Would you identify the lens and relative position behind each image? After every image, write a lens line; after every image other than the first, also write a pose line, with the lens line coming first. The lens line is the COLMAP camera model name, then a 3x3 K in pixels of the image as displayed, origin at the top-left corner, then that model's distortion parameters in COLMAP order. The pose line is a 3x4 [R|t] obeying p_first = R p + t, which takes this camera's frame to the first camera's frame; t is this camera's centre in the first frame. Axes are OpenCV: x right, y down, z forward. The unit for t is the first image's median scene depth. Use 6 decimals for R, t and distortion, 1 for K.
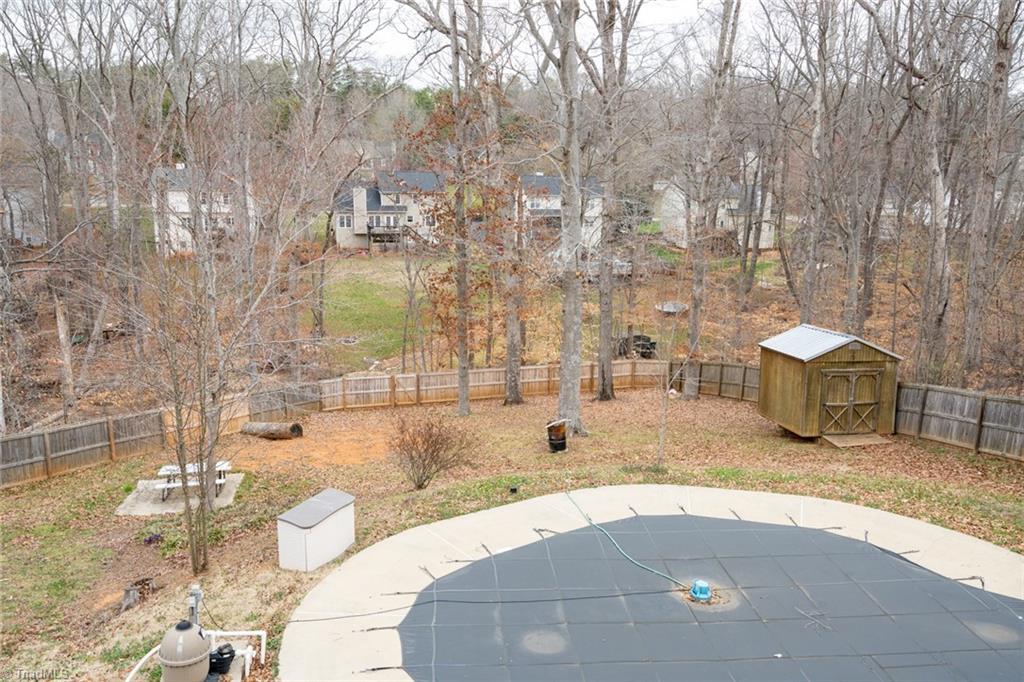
lens RADIAL K [[813.5, 0, 512.3], [0, 813.5, 340.1], [0, 0, 1]] dist [0.007836, 0.000991]
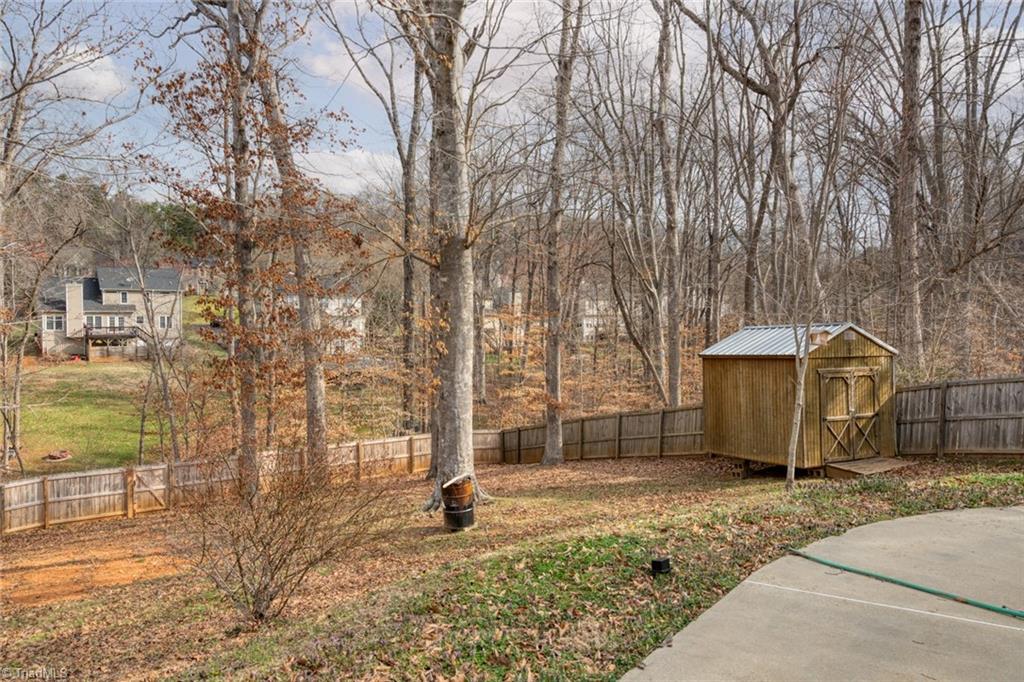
lens RADIAL K [[764.6, 0, 513.9], [0, 764.6, 340.6], [0, 0, 1]] dist [0.003562, 0.006703]
pose [[0.942893, -0.025438, 0.332123, -0.021895], [0.076947, 0.986745, -0.142876, 0.021454], [-0.324086, 0.160273, 0.932352, 0.114974]]
